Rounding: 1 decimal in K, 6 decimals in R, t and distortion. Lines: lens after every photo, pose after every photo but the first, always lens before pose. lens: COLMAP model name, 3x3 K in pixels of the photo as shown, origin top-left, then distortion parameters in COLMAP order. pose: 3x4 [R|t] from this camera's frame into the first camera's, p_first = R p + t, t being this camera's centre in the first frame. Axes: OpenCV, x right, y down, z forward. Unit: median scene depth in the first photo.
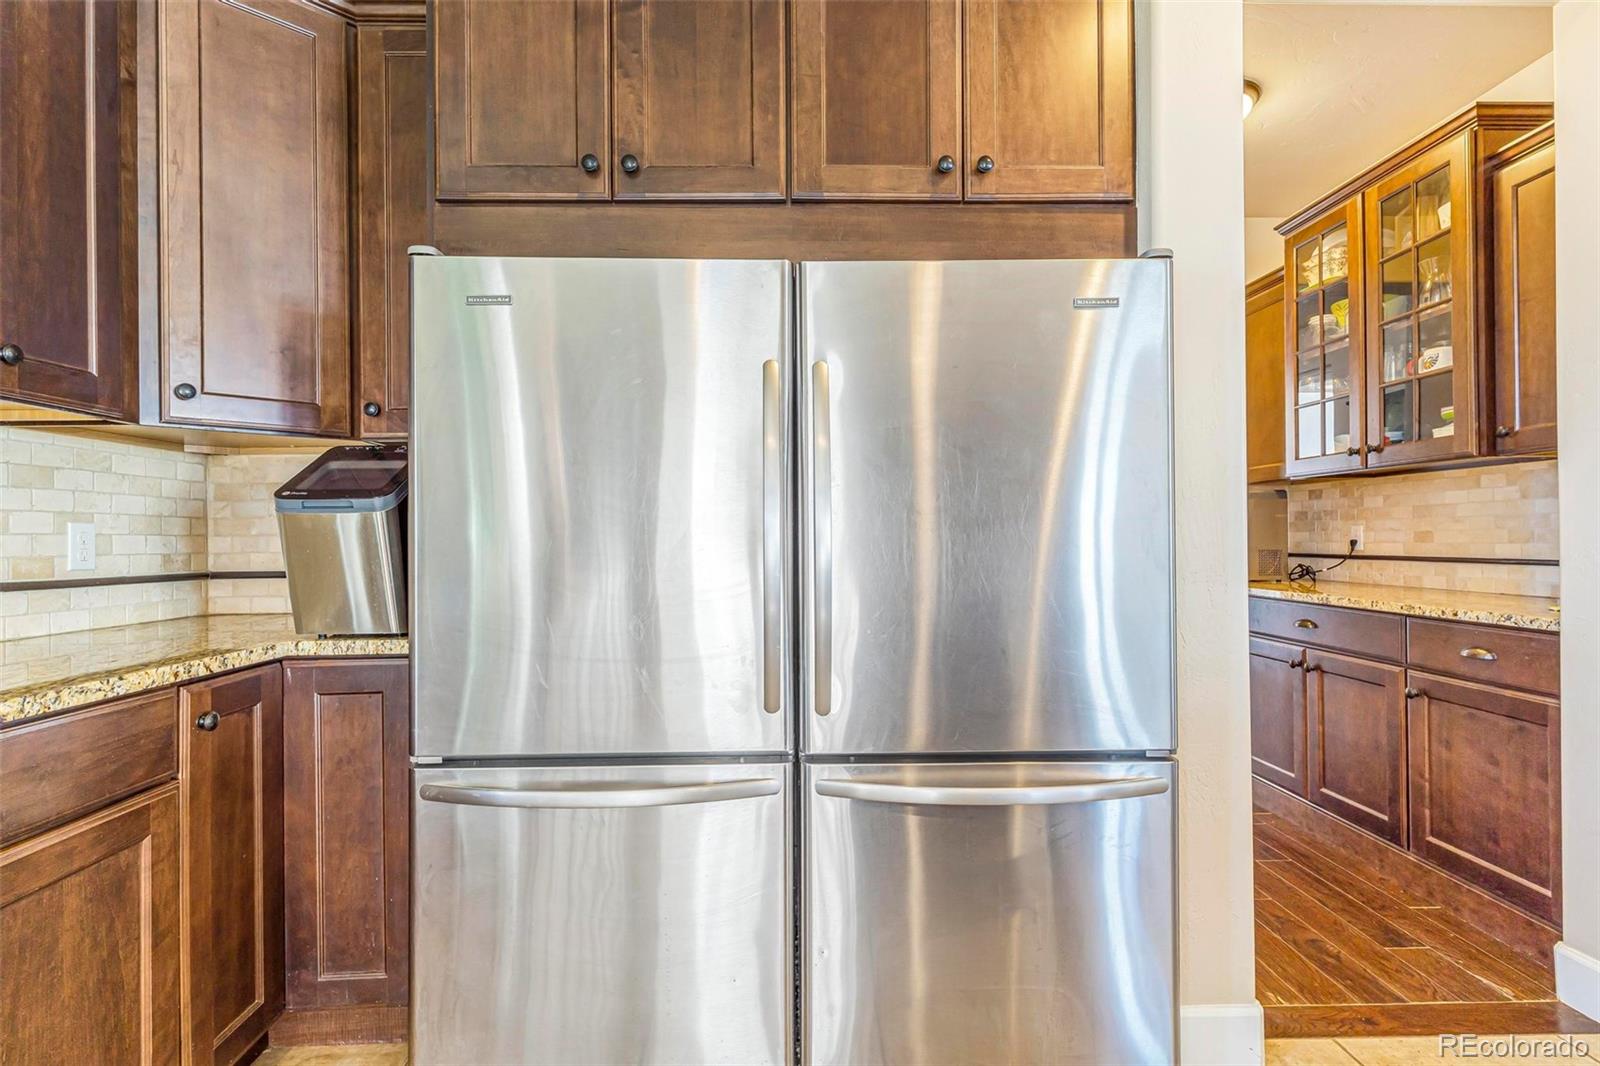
lens RADIAL K [[773.8, 0, 796.3], [0, 773.8, 534.6], [0, 0, 1]] dist [0.002594, -0.000147]
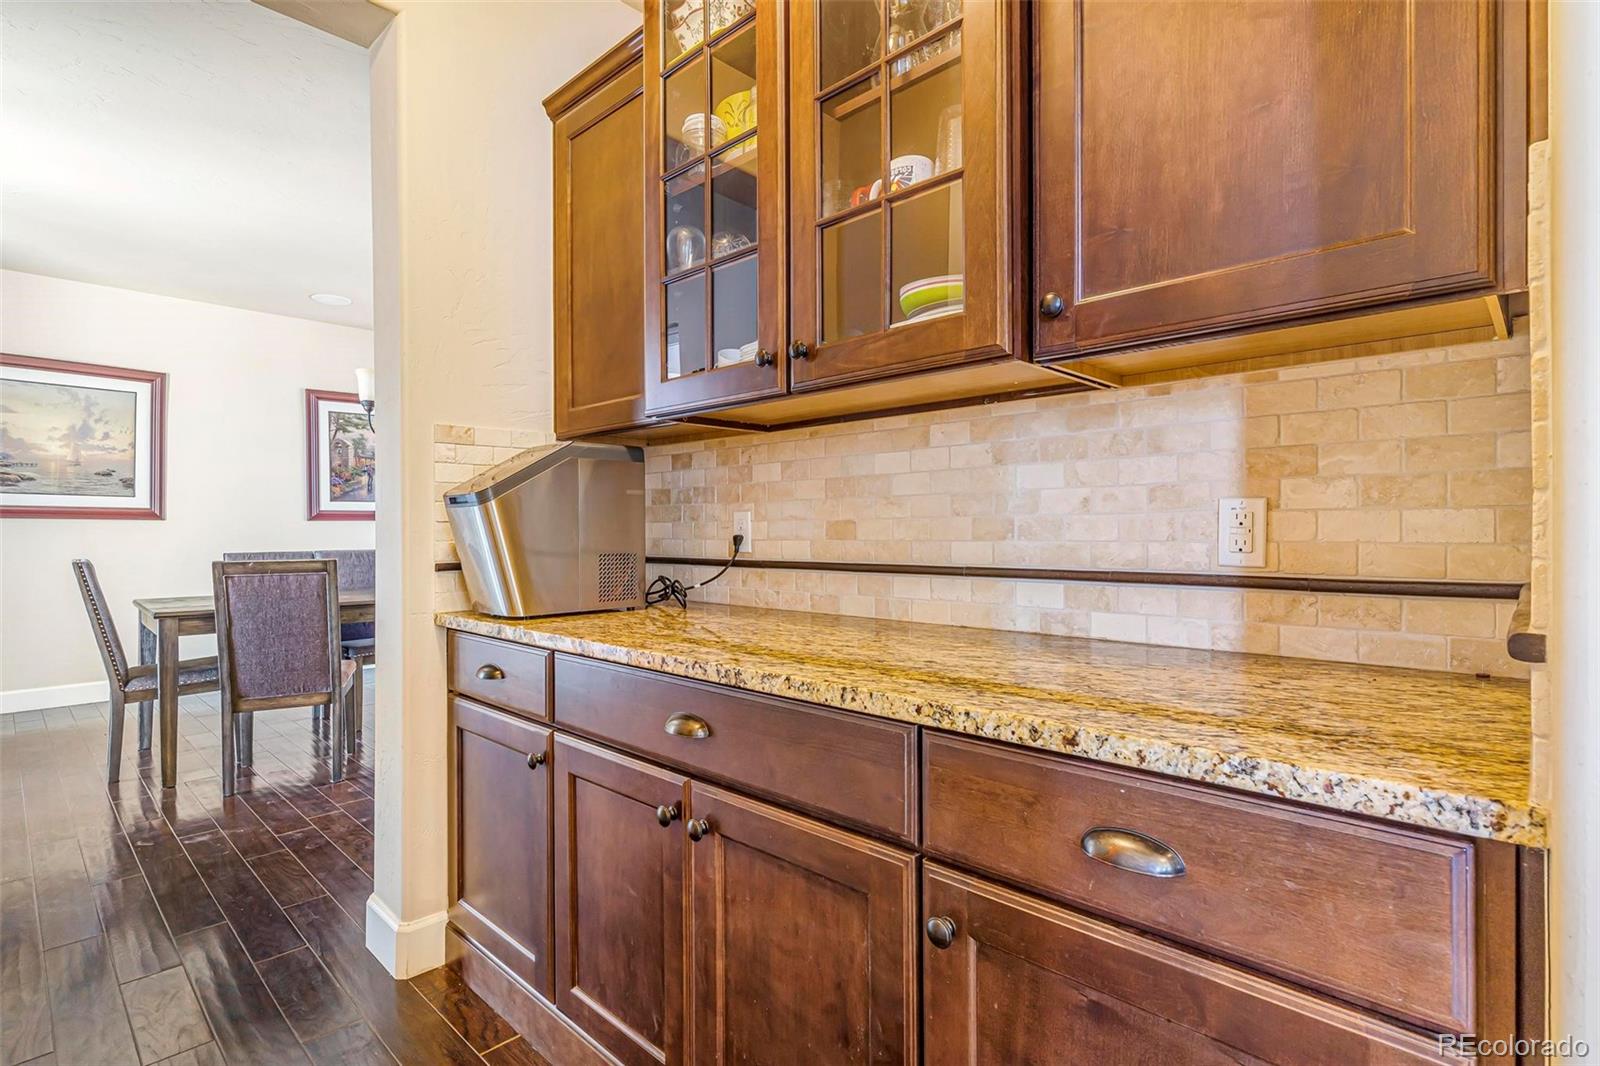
lens RADIAL K [[773.8, 0, 801.8], [0, 773.8, 532.1], [0, 0, 1]] dist [0.002594, -0.000147]
pose [[0.706237, 0.002967, 0.707969, 0.378414], [-0.004284, 0.999991, 0.000082, 0.004839], [-0.707963, -0.003091, 0.706243, 0.624096]]
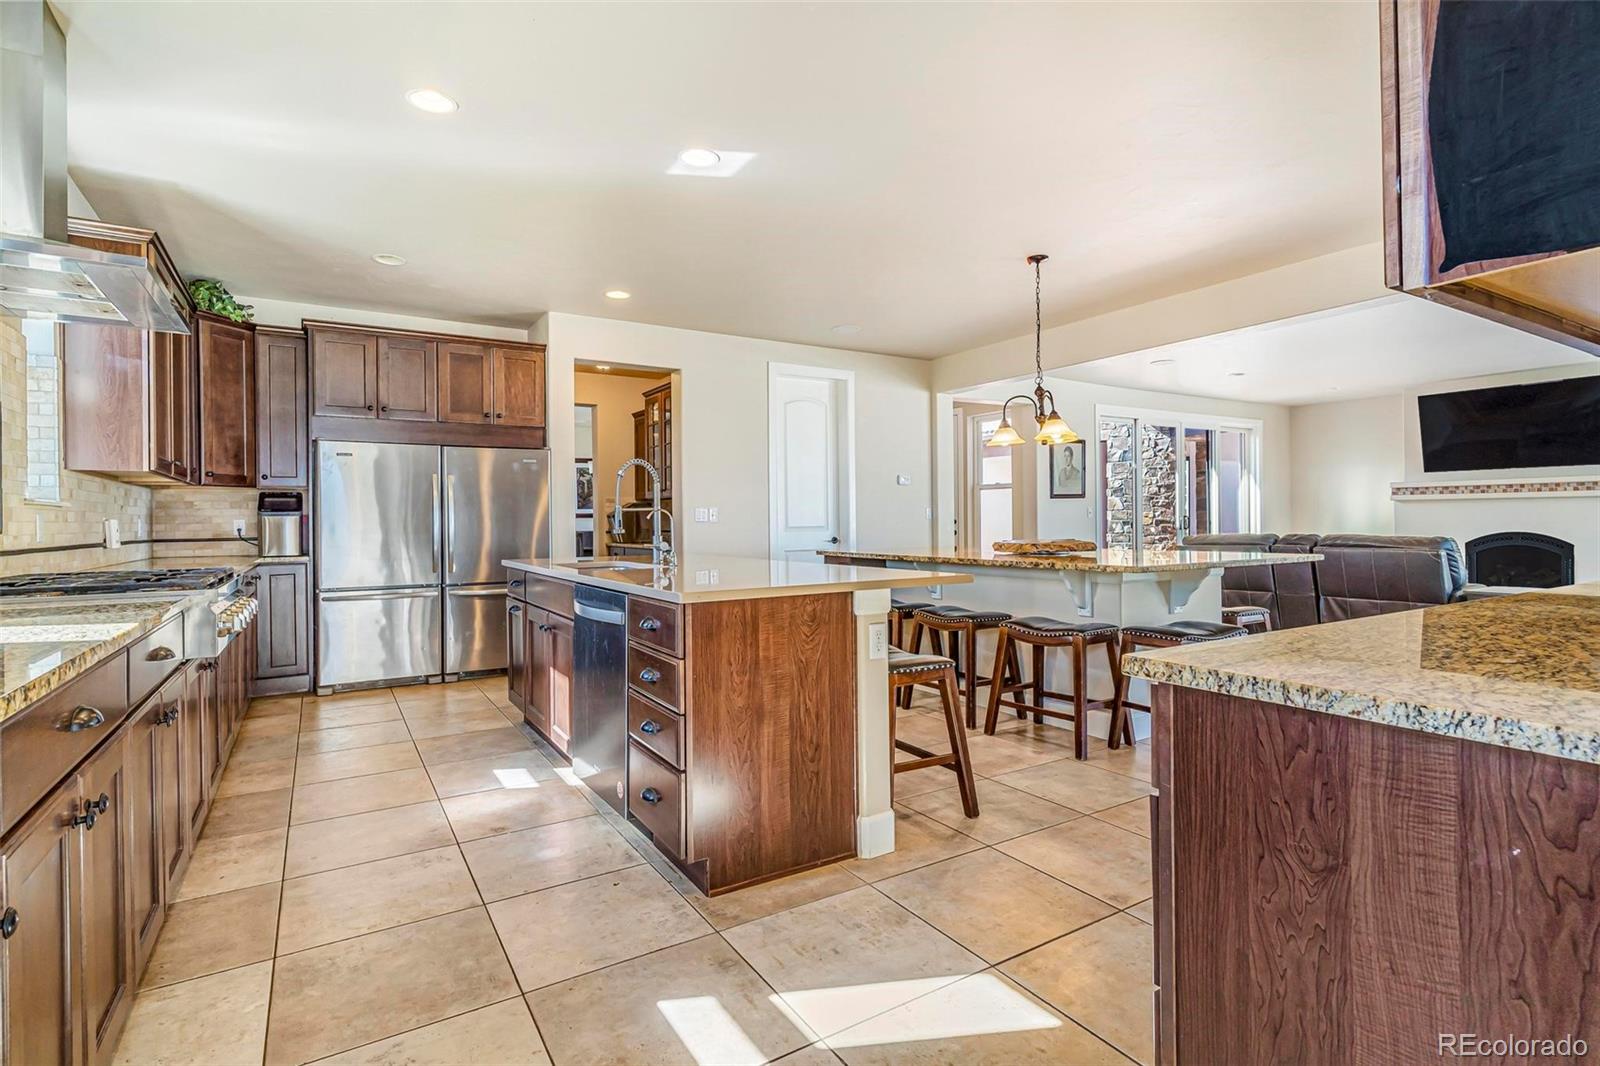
lens RADIAL K [[773.8, 0, 800.0], [0, 773.8, 525.6], [0, 0, 1]] dist [0.002594, -0.000147]
pose [[0.860588, -0.004736, 0.509280, -0.204179], [0.003323, 0.999988, 0.003684, 0.004282], [-0.509292, -0.001478, 0.860593, -1.489910]]
